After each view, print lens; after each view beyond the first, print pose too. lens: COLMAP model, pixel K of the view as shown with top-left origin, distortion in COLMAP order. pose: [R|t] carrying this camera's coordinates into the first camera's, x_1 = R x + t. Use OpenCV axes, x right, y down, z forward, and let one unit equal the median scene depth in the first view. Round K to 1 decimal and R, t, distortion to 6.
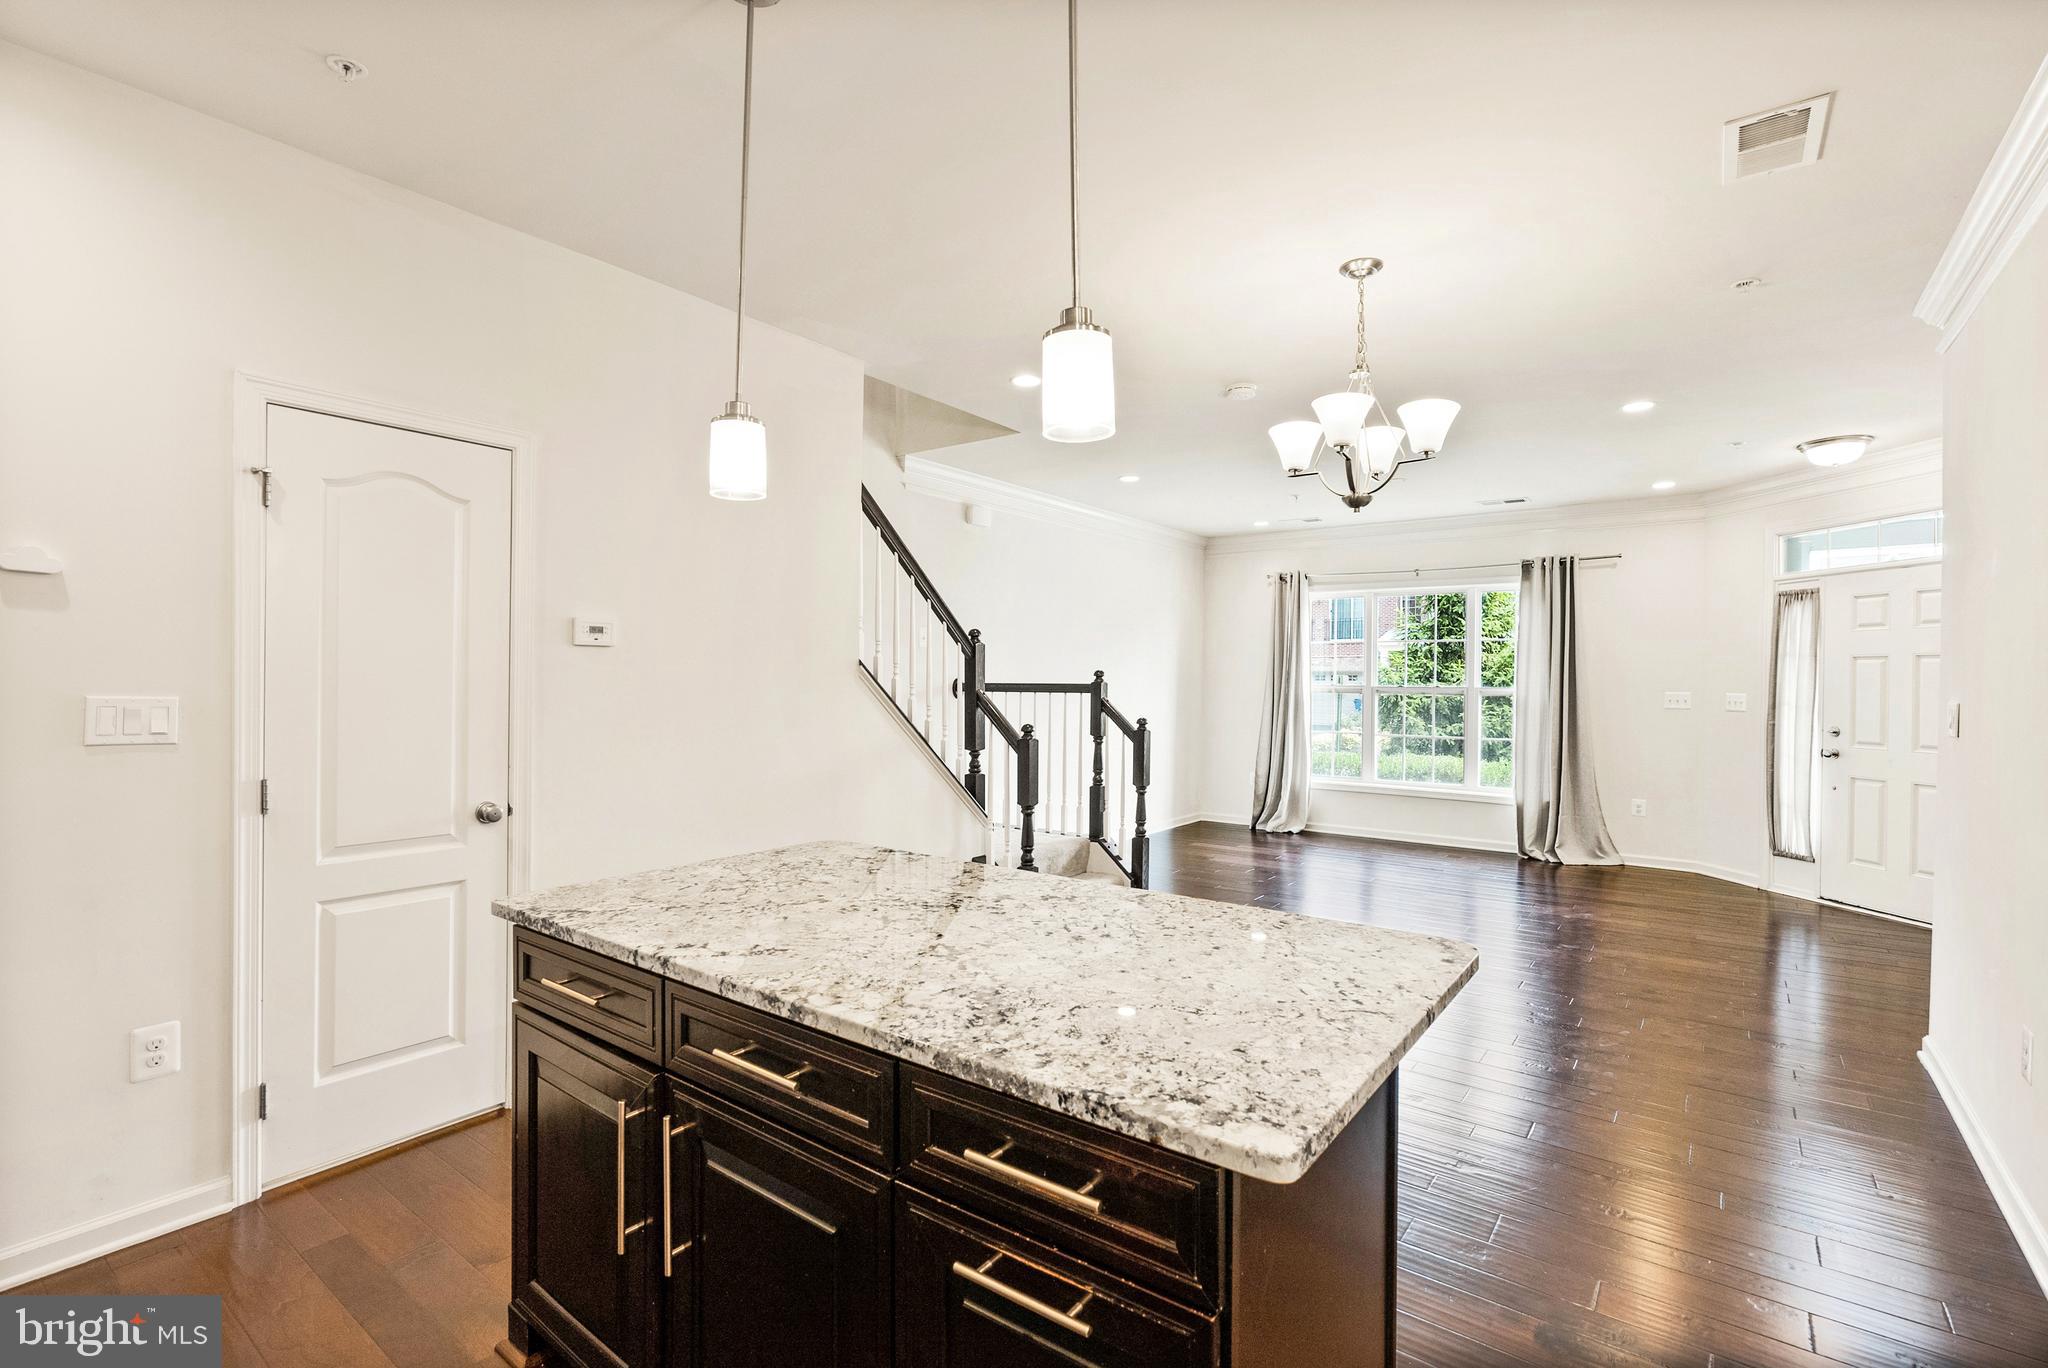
lens RADIAL K [[946.2, 0, 1020.9], [0, 946.2, 680.8], [0, 0, 1]] dist [0.001479, 0.000991]
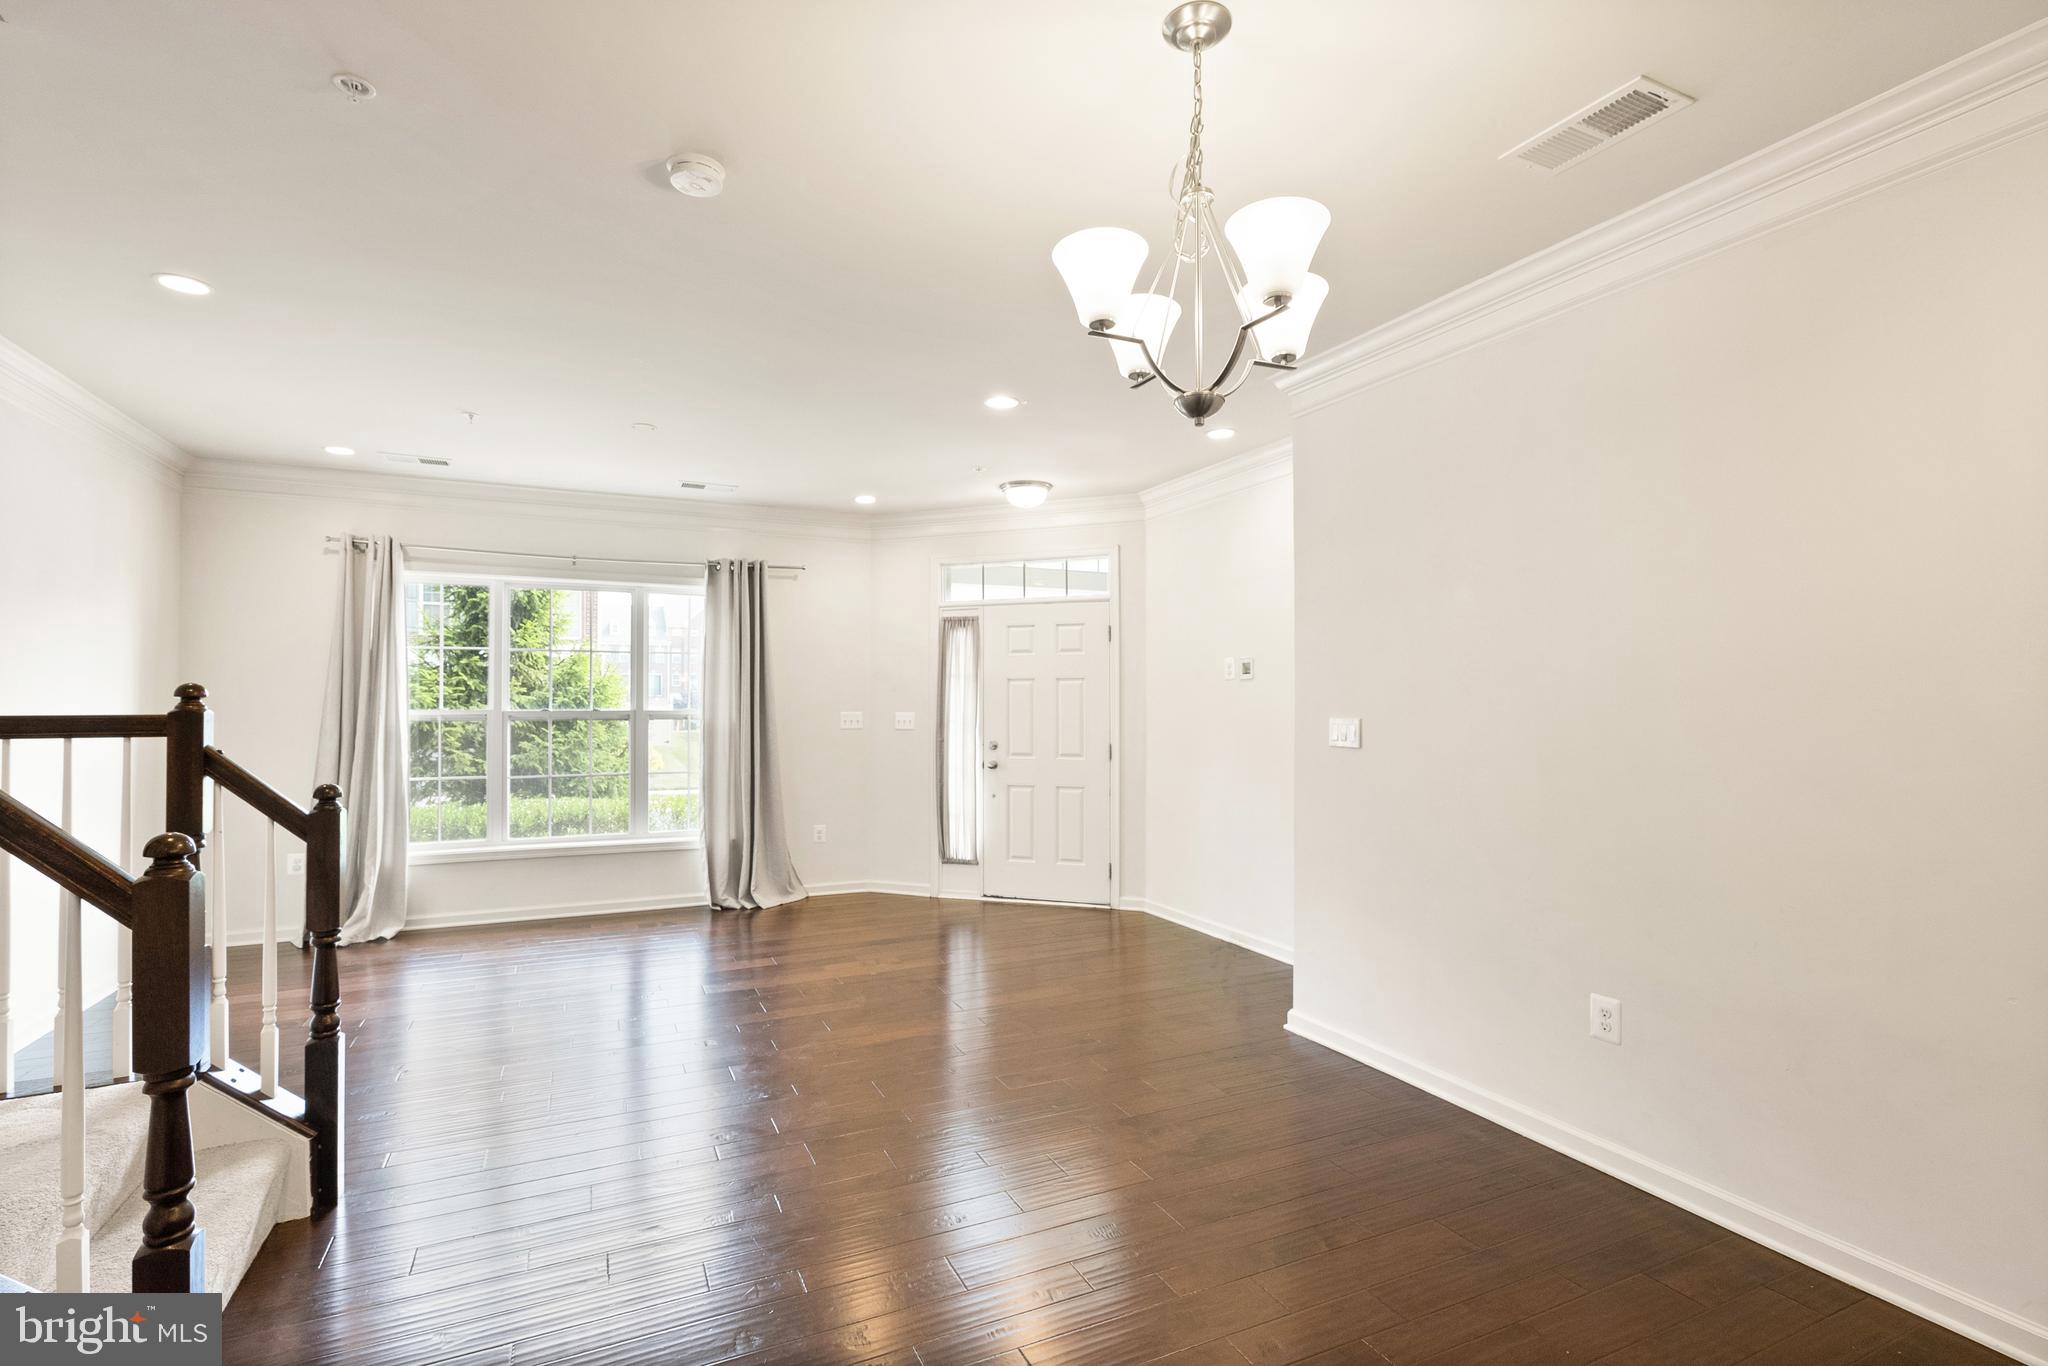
lens RADIAL K [[955.3, 0, 1024.0], [0, 955.3, 683.0], [0, 0, 1]] dist [-0.000730, 0.000244]
pose [[0.467381, 0.010674, 0.883992, -0.110073], [0.006476, 0.999859, -0.015497, -0.001838], [-0.884032, 0.012968, 0.467246, 0.388512]]
